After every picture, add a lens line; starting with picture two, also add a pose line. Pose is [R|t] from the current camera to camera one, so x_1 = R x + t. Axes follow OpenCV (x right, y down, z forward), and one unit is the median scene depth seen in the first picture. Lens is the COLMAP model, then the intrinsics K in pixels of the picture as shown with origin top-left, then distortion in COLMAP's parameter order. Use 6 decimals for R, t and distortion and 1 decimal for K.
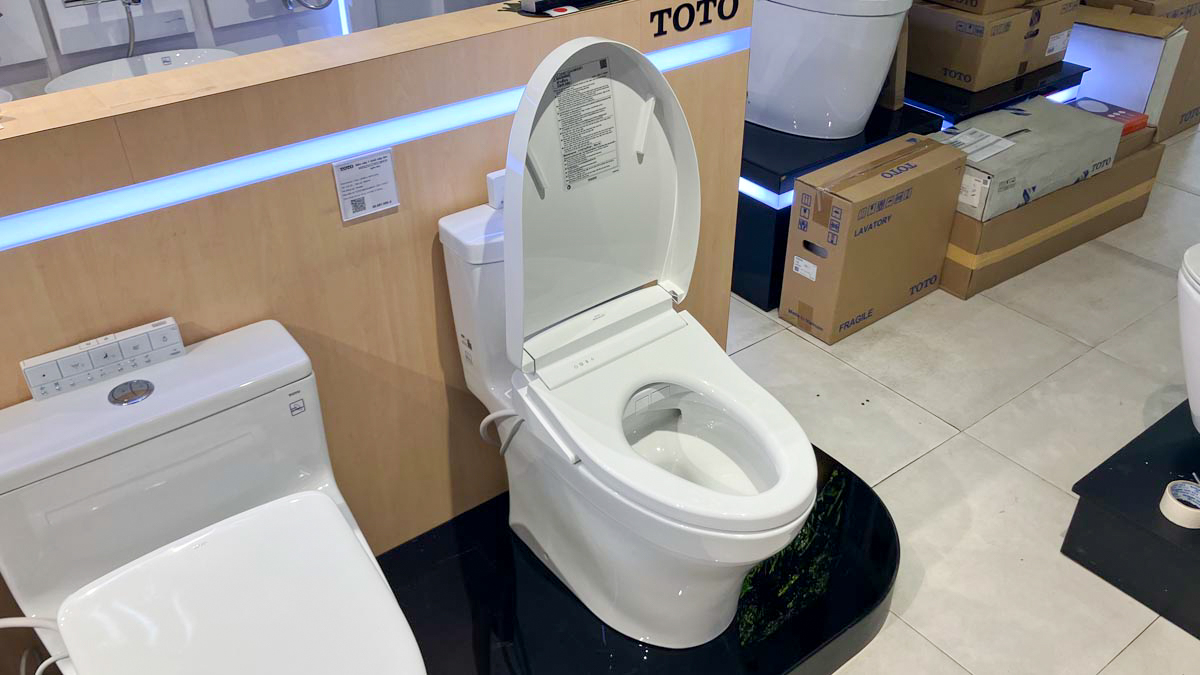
lens RADIAL K [[978.0, 0, 600.0], [0, 978.0, 337.5], [0, 0, 1]] dist [0.011810, 0.002924]
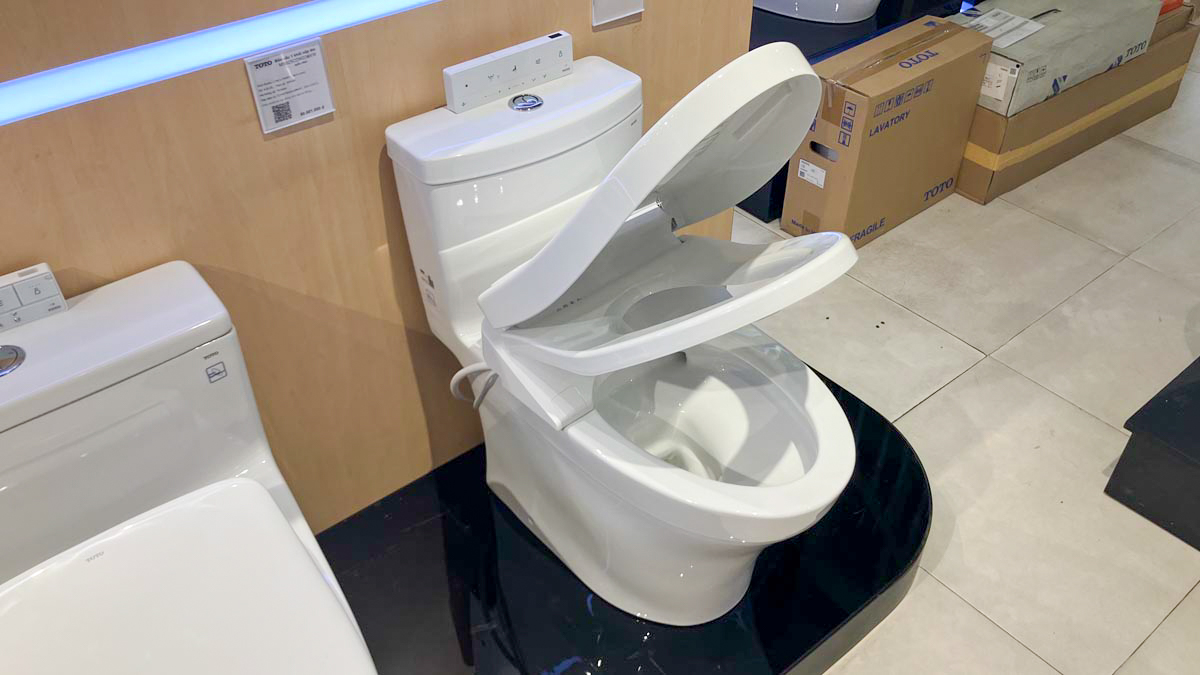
lens RADIAL K [[988.3, 0, 610.0], [0, 988.3, 345.6], [0, 0, 1]] dist [-0.023191, 0.070703]
pose [[0.999070, -0.024027, 0.035796, -0.011943], [0.019974, 0.993778, 0.109577, -0.023733], [-0.038206, -0.108760, 0.993334, 0.140318]]
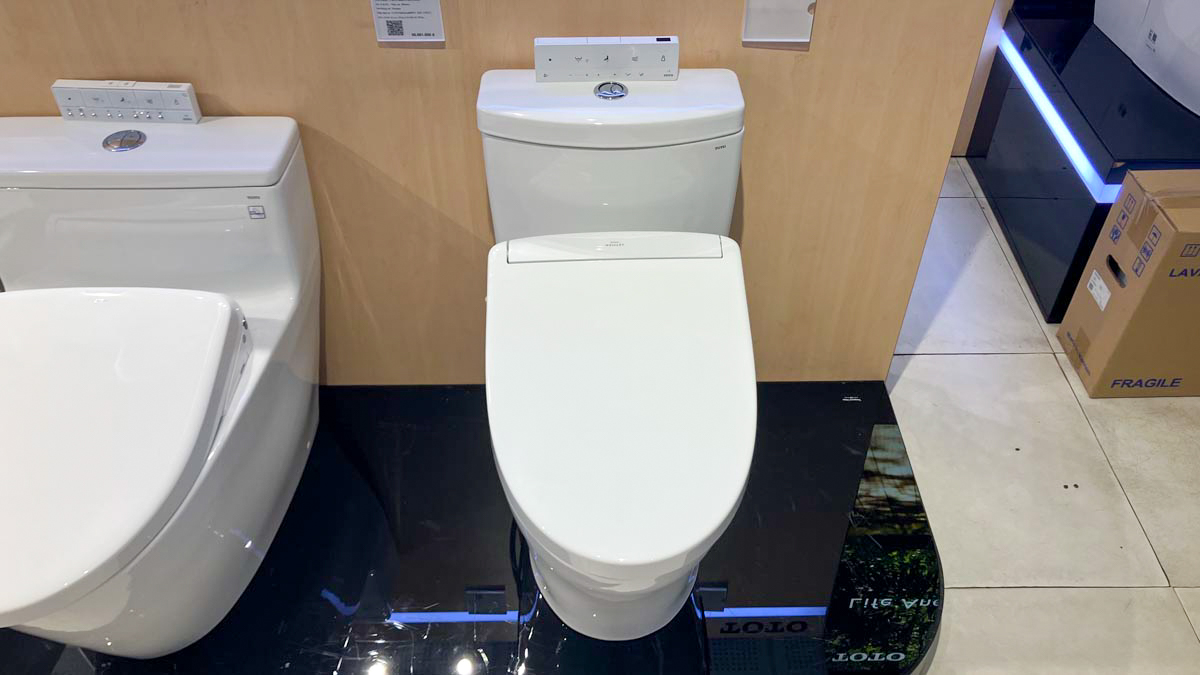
lens RADIAL K [[978.0, 0, 600.0], [0, 978.0, 337.5], [0, 0, 1]] dist [0.011810, 0.002924]
pose [[0.803275, 0.417076, -0.425202, 0.324882], [-0.338932, 0.907126, 0.249493, -0.130985], [0.489769, -0.056297, 0.870033, 0.225859]]
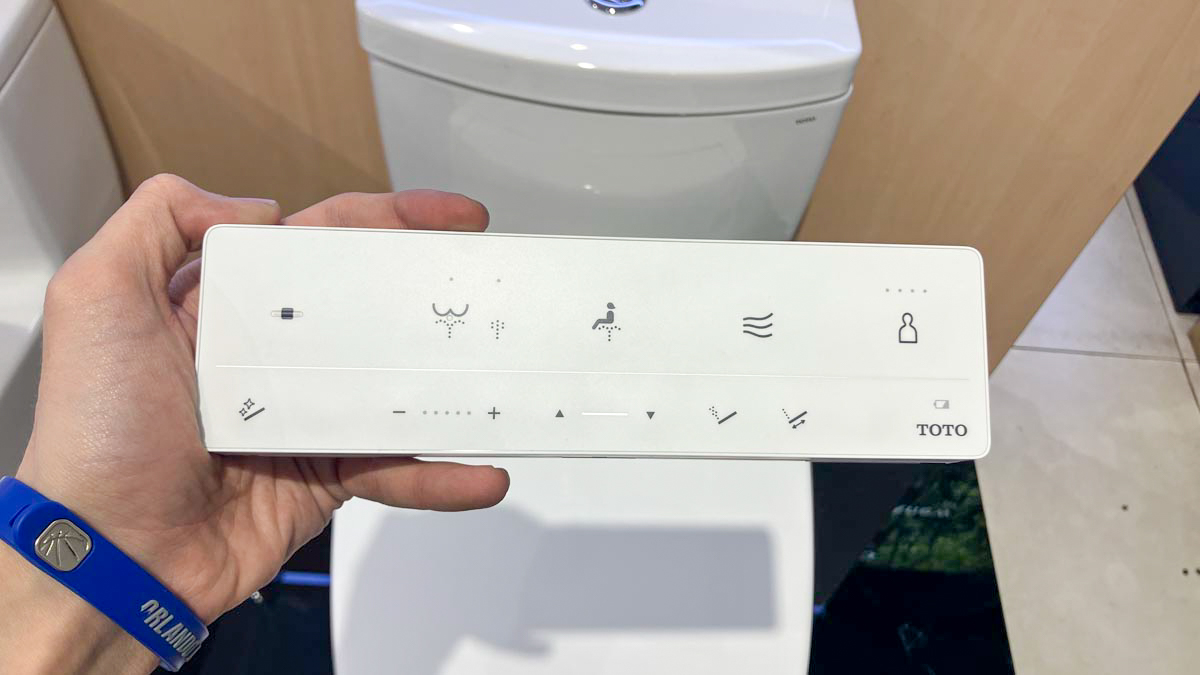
lens RADIAL K [[1008.0, 0, 620.4], [0, 1008.0, 341.9], [0, 0, 1]] dist [0.008464, 0.008627]
pose [[0.773538, 0.564240, -0.288570, 0.145453], [-0.429877, 0.801719, 0.415275, -0.173785], [0.465666, -0.197181, 0.862713, 0.493525]]
